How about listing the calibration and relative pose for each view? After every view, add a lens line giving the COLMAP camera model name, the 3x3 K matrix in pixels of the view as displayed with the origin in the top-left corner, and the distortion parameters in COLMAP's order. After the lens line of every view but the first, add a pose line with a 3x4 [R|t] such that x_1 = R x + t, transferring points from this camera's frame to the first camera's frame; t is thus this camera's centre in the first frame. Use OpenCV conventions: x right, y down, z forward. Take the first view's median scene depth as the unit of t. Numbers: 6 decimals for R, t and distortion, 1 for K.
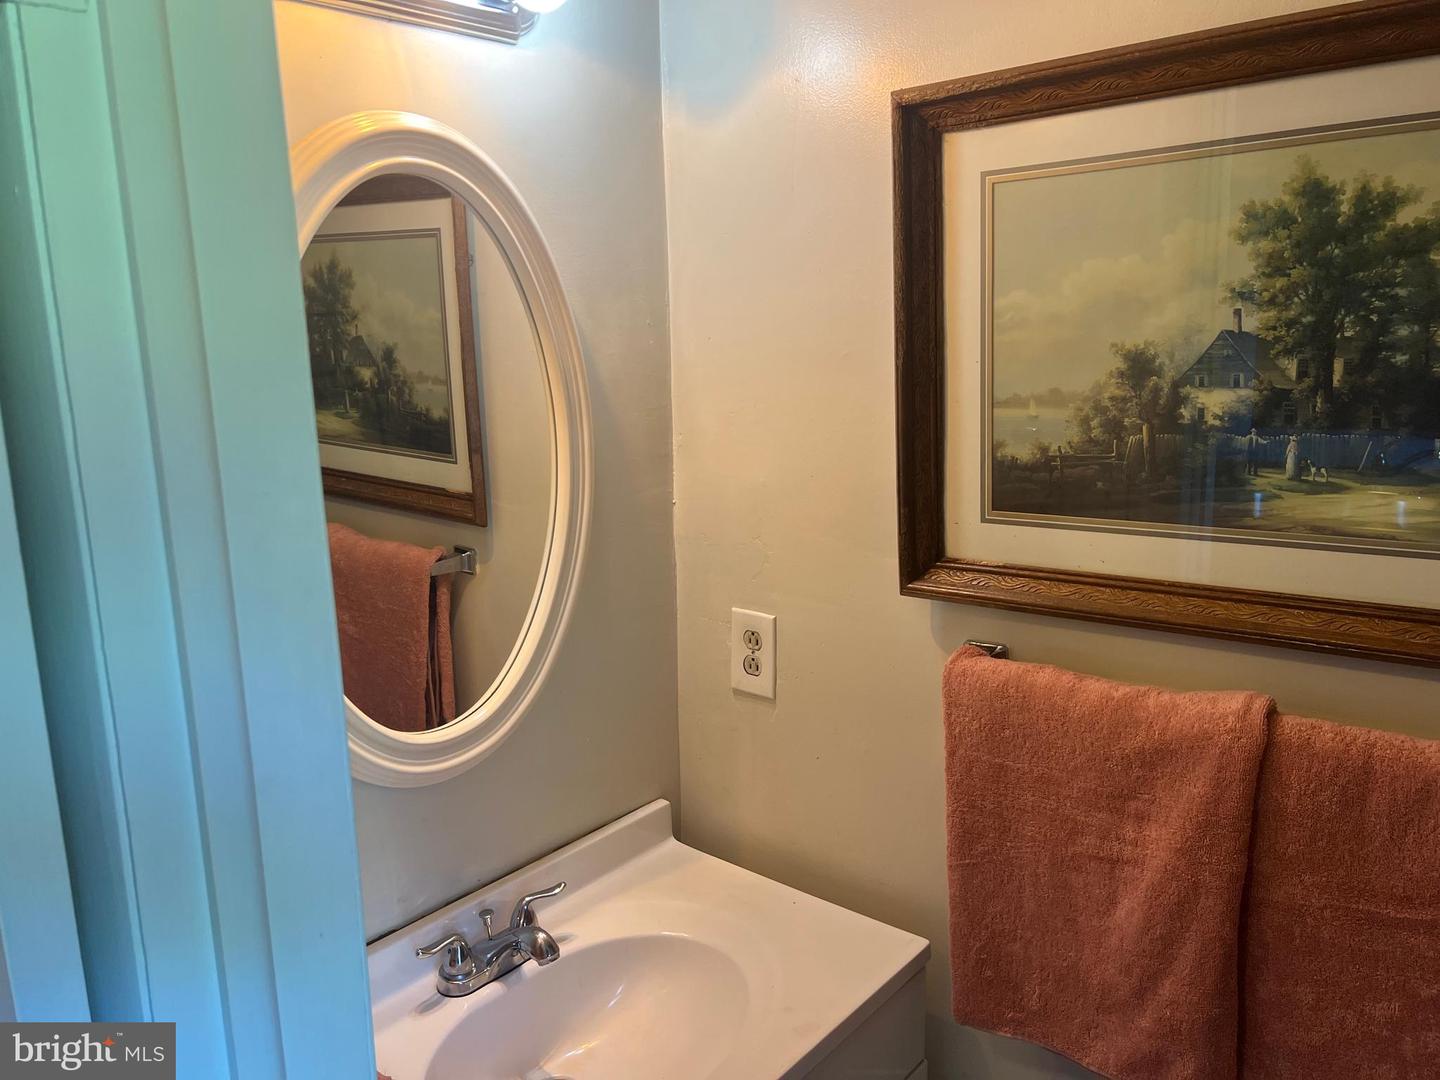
lens RADIAL K [[1077.5, 0, 718.2], [0, 1077.5, 516.5], [0, 0, 1]] dist [0.124323, -0.132654]
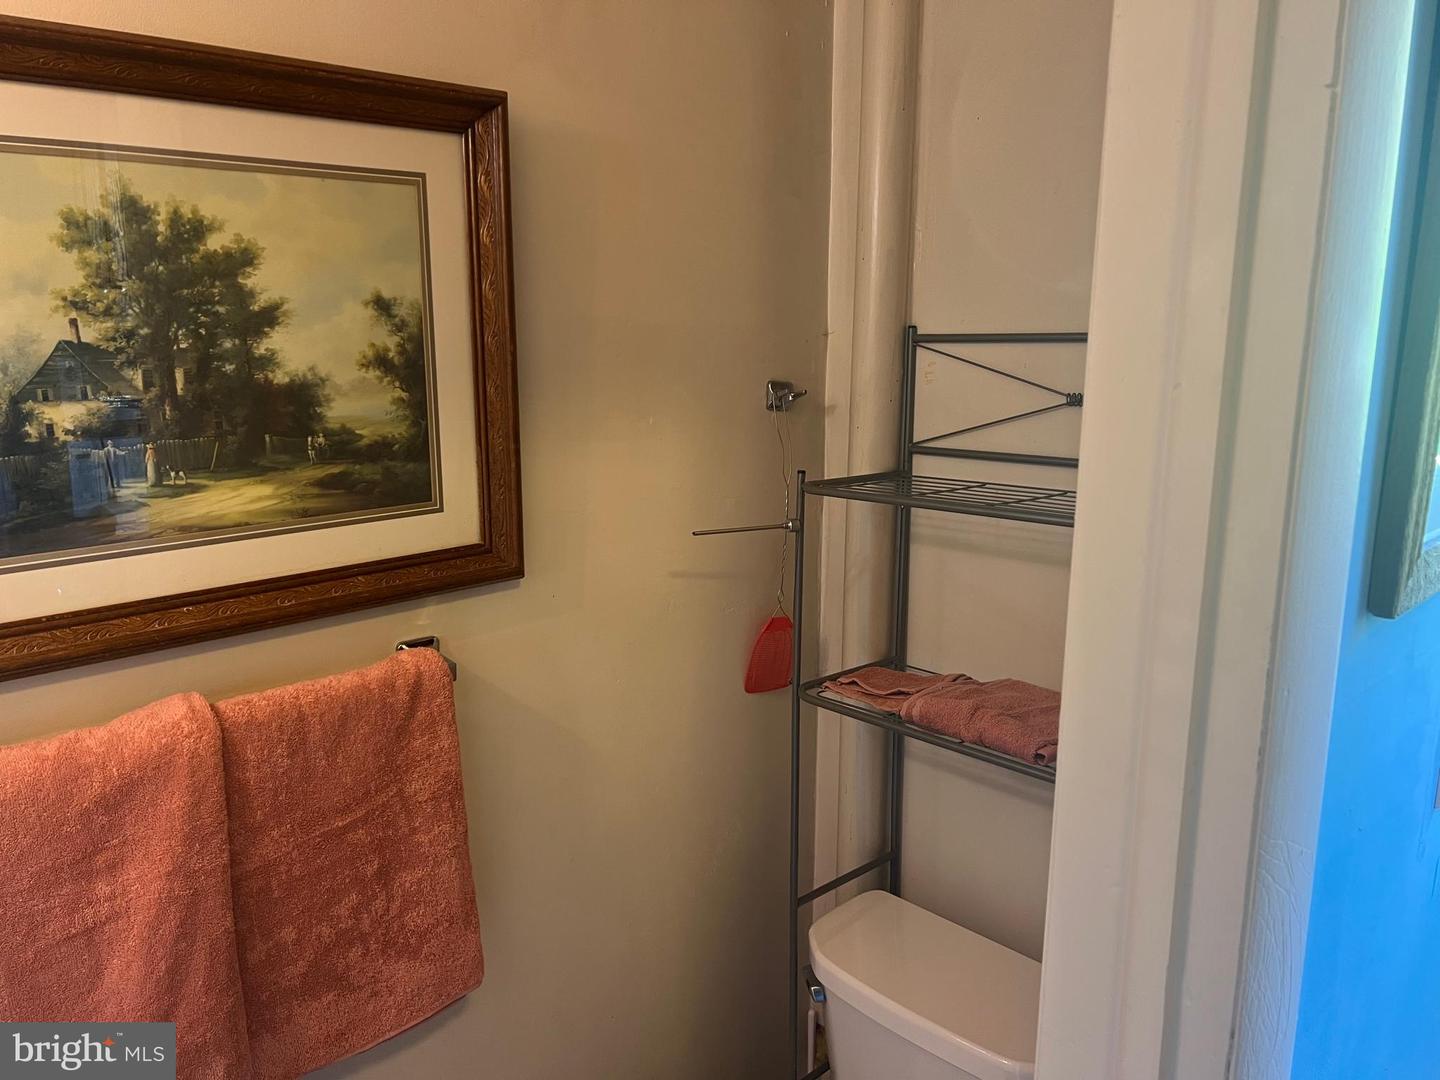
lens RADIAL K [[1077.5, 0, 718.2], [0, 1077.5, 516.5], [0, 0, 1]] dist [0.124323, -0.132654]
pose [[0.163958, -0.148858, 0.975171, -0.413116], [0.168201, 0.978292, 0.121055, -0.042673], [-0.972022, 0.144176, 0.185437, 0.305333]]
